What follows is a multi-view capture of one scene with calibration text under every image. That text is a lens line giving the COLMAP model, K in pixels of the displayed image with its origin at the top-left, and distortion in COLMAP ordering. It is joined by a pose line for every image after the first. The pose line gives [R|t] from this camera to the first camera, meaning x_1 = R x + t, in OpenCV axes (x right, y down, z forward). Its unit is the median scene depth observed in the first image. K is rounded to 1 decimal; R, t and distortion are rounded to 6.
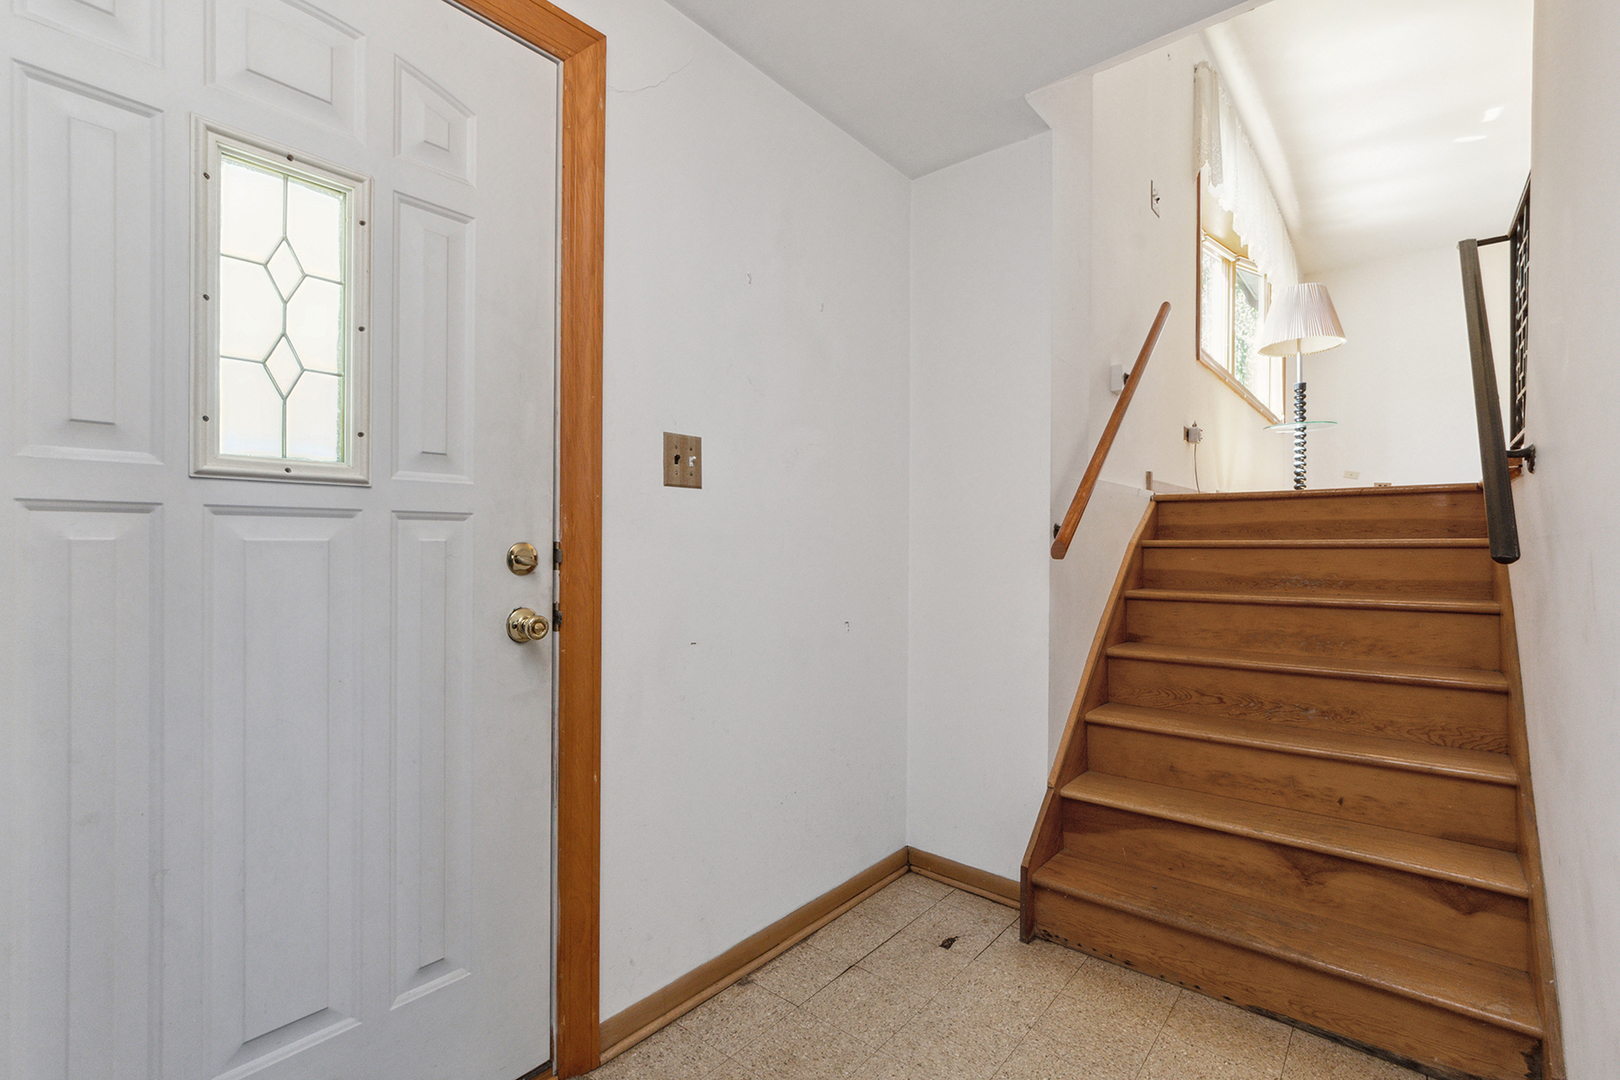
lens RADIAL K [[714.4, 0, 804.1], [0, 714.4, 545.5], [0, 0, 1]] dist [-0.001369, 0.000011]
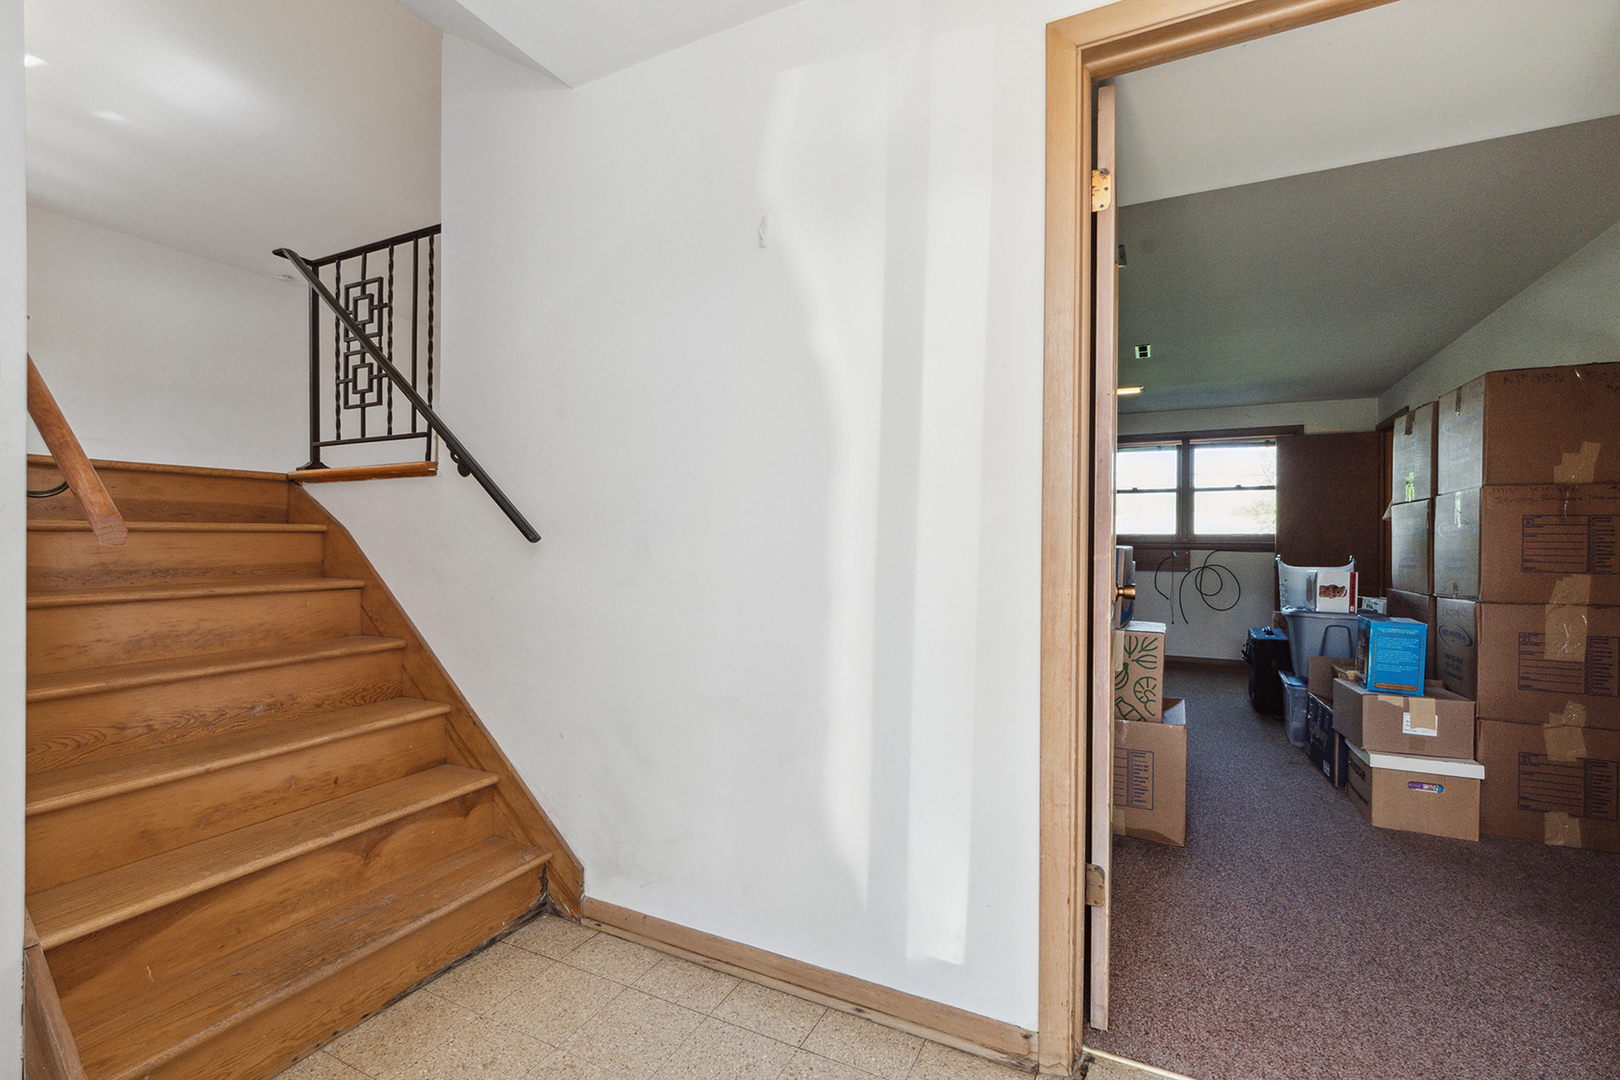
lens RADIAL K [[714.4, 0, 804.5], [0, 714.4, 539.3], [0, 0, 1]] dist [-0.001369, 0.000011]
pose [[-0.229379, -0.002548, 0.973334, -0.387871], [-0.006249, 0.999980, 0.001145, 0.008411], [-0.973317, -0.005820, -0.229391, 0.579758]]
